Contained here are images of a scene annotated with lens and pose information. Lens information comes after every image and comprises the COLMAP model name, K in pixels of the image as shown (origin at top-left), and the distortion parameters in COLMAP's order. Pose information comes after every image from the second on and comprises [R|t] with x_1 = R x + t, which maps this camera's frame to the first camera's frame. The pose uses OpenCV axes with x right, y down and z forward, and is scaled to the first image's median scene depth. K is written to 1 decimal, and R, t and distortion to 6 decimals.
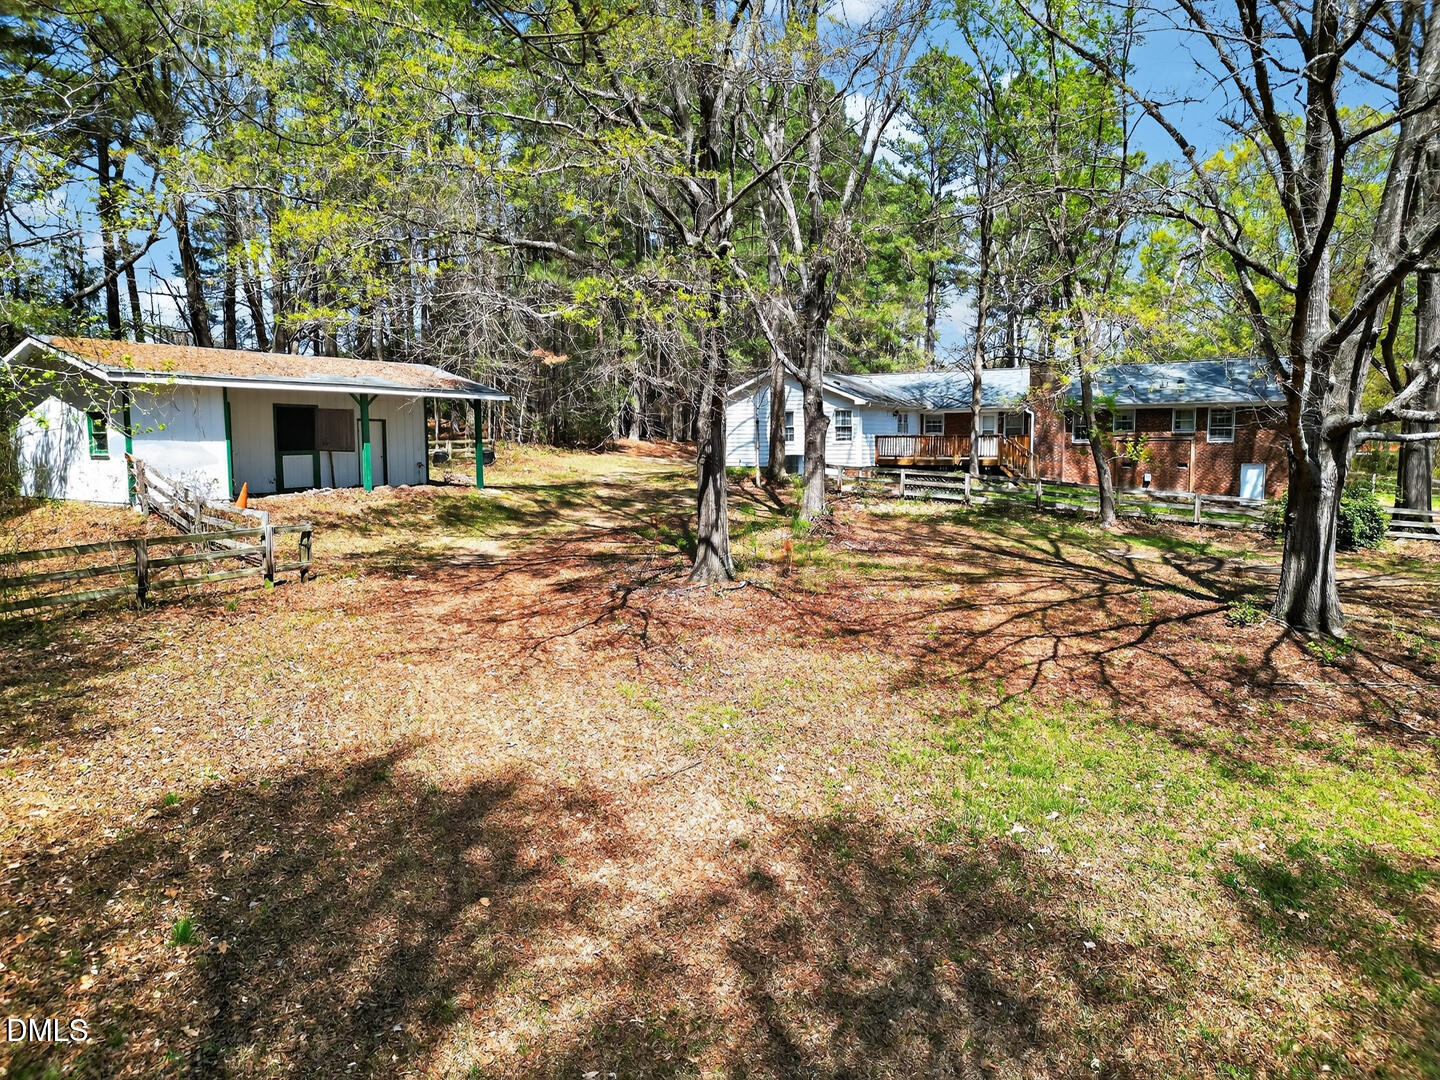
lens RADIAL K [[1065.9, 0, 720.0], [0, 1065.9, 540.0], [0, 0, 1]] dist [0.044936, -0.006079]
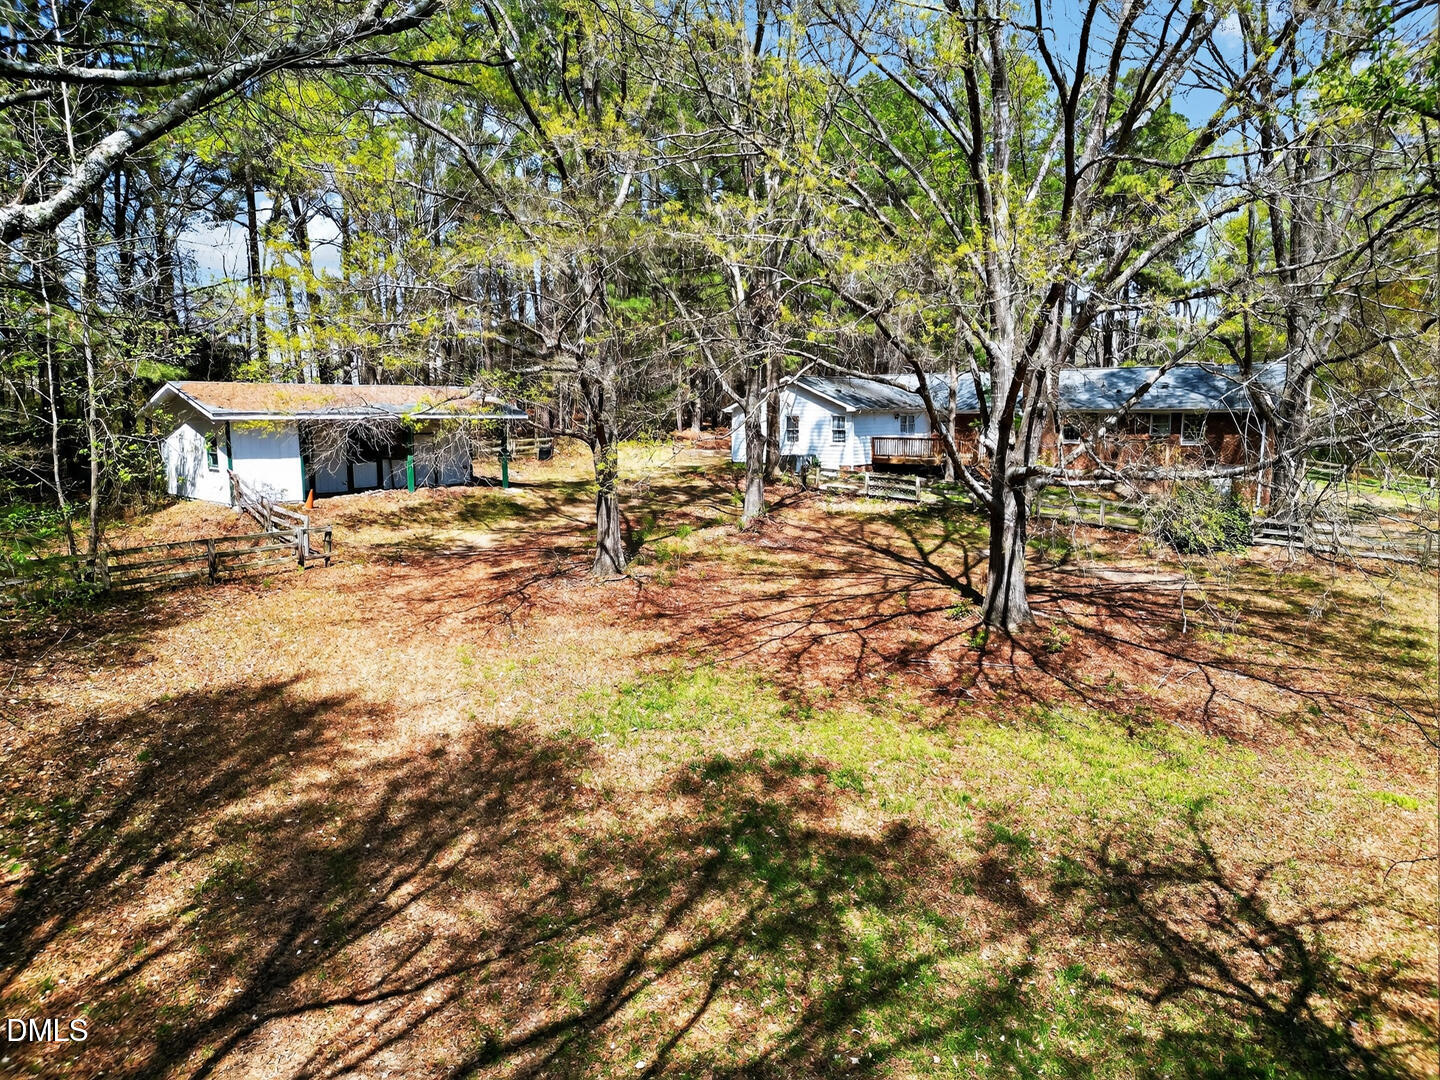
lens RADIAL K [[1090.7, 0, 720.0], [0, 1090.7, 540.0], [0, 0, 1]] dist [0.069608, 0.003908]
pose [[0.984535, 0.021967, -0.173806, 0.321672], [-0.015587, 0.999157, 0.037989, -0.050663], [0.174494, -0.034692, 0.984047, -0.299585]]
